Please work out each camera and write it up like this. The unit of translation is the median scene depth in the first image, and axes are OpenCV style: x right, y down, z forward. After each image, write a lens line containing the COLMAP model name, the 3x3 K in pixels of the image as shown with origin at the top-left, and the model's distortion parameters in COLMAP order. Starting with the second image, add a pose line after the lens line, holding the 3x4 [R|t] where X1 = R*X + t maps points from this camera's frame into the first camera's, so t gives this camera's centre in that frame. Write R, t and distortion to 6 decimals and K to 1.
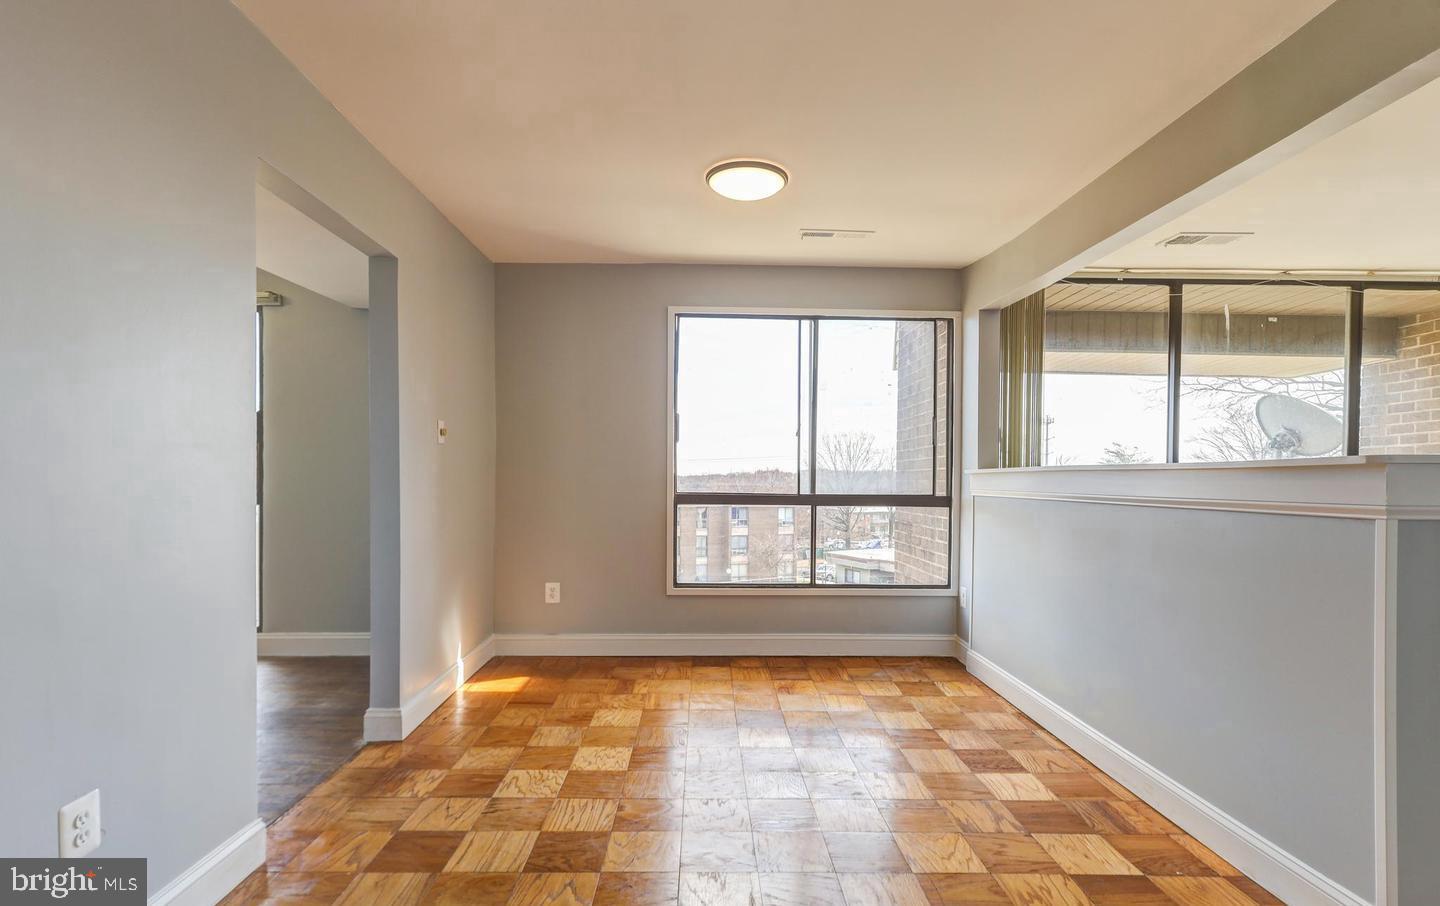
lens RADIAL K [[681.4, 0, 729.2], [0, 681.4, 489.4], [0, 0, 1]] dist [0.012478, 0.002117]
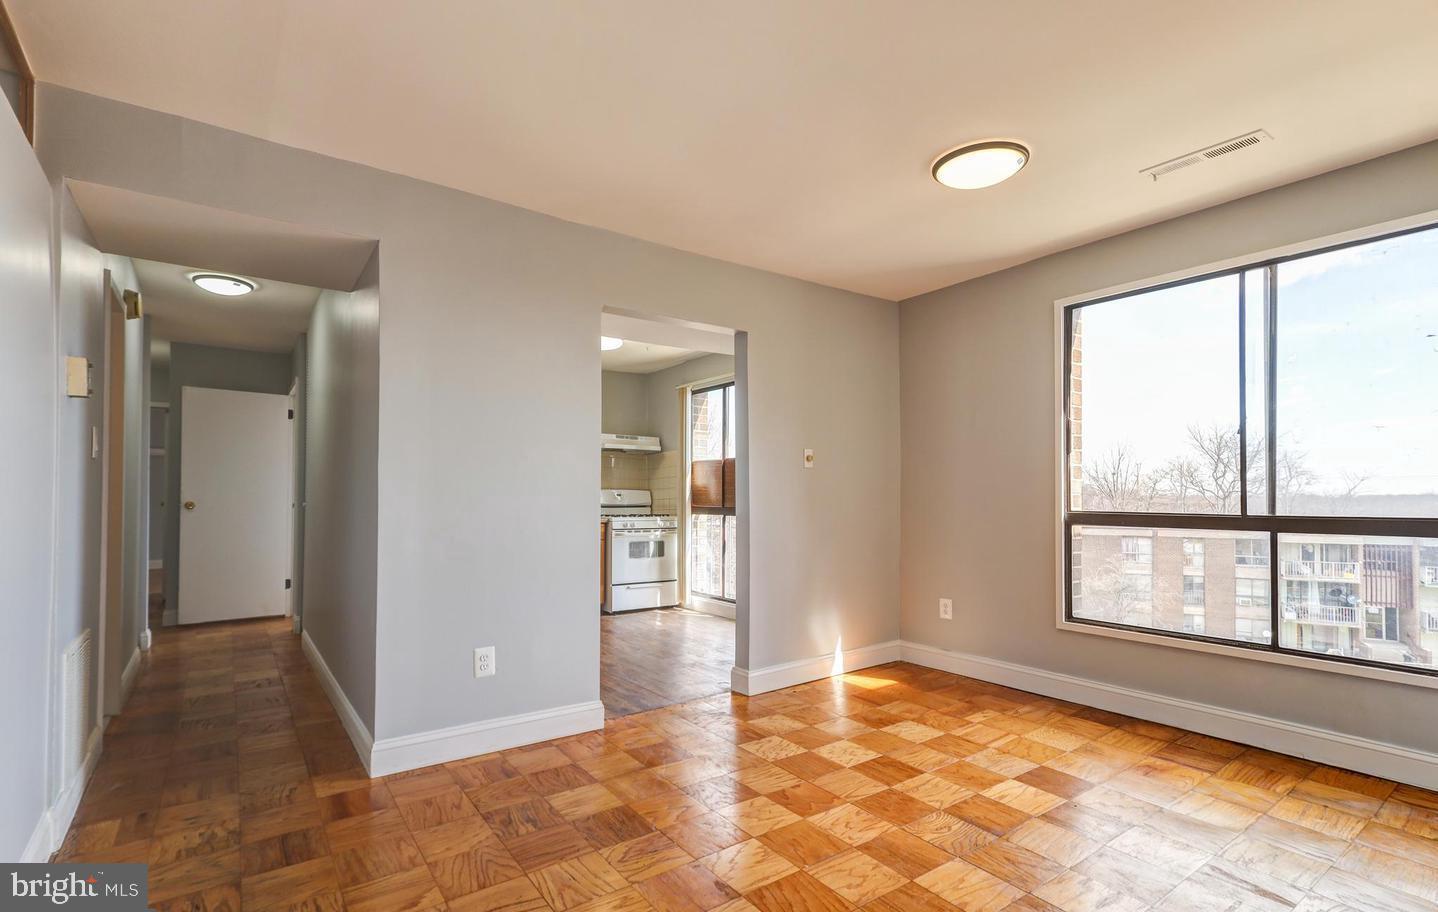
lens RADIAL K [[680.4, 0, 714.6], [0, 680.4, 490.4], [0, 0, 1]] dist [0.012478, 0.002117]
pose [[0.558964, -0.018459, -0.828987, 0.413266], [-0.011738, 0.999476, -0.030170, 0.010198], [0.829109, 0.026595, 0.558454, 0.149190]]
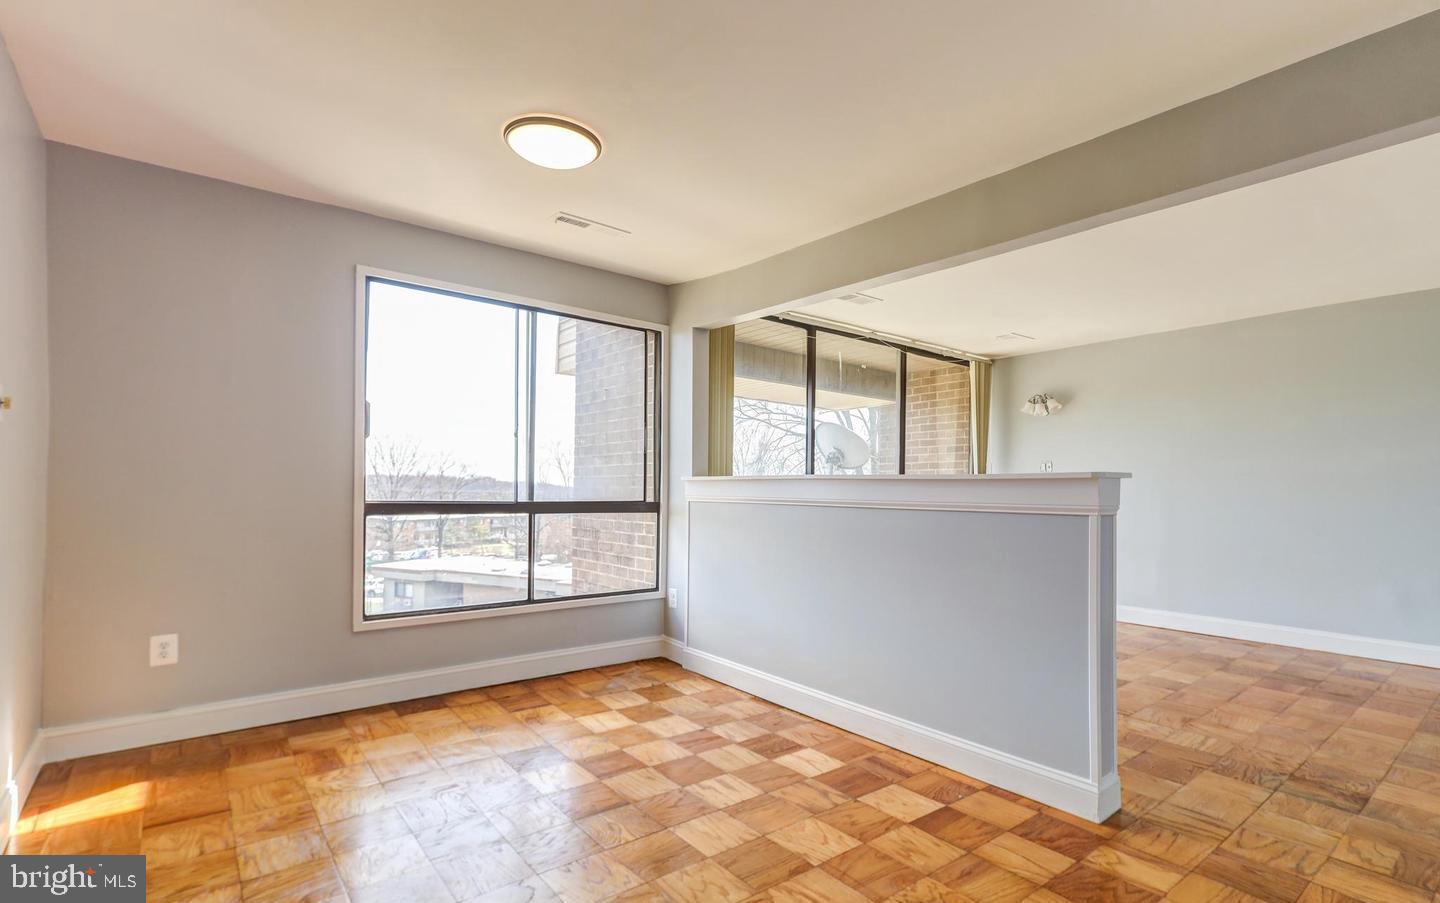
lens RADIAL K [[675.3, 0, 718.6], [0, 675.3, 490.4], [0, 0, 1]] dist [0.013232, 0.000544]
pose [[0.804675, -0.000048, 0.593715, -0.228332], [0.004185, 0.999976, -0.005592, -0.001713], [-0.593701, 0.006984, 0.804656, 0.127932]]
